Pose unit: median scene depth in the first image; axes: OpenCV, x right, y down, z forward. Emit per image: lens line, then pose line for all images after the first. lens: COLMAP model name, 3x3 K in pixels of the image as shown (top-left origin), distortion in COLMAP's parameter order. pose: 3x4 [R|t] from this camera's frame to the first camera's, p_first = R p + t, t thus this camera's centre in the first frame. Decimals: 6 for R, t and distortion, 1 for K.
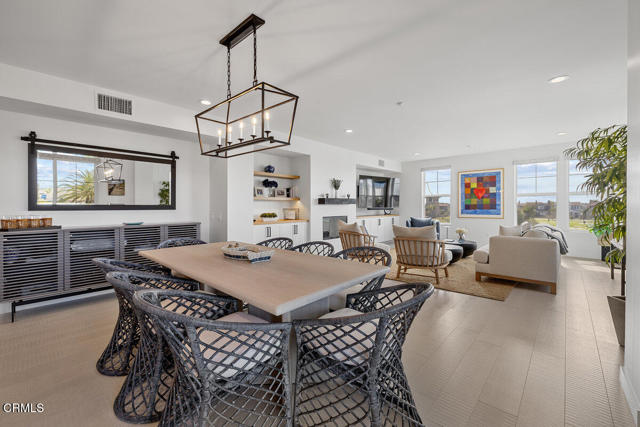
lens RADIAL K [[270.5, 0, 322.0], [0, 270.5, 207.0], [0, 0, 1]] dist [0.000276, -0.000595]
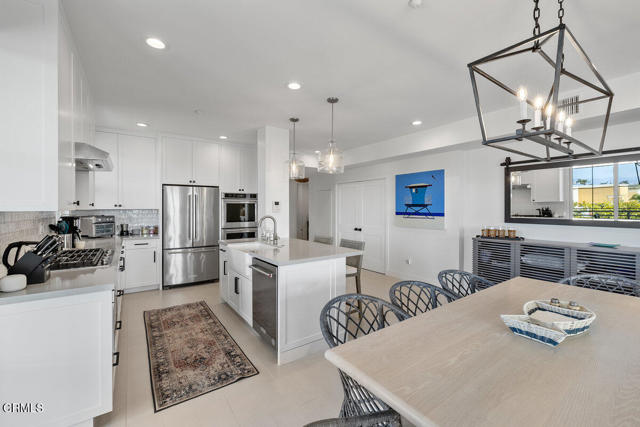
lens RADIAL K [[270.5, 0, 323.4], [0, 270.5, 209.9], [0, 0, 1]] dist [0.000276, -0.000595]
pose [[-0.217259, 0.005985, -0.976096, 0.281193], [-0.006947, 0.999946, 0.007677, -0.047943], [0.976089, 0.008449, -0.217206, 0.463226]]
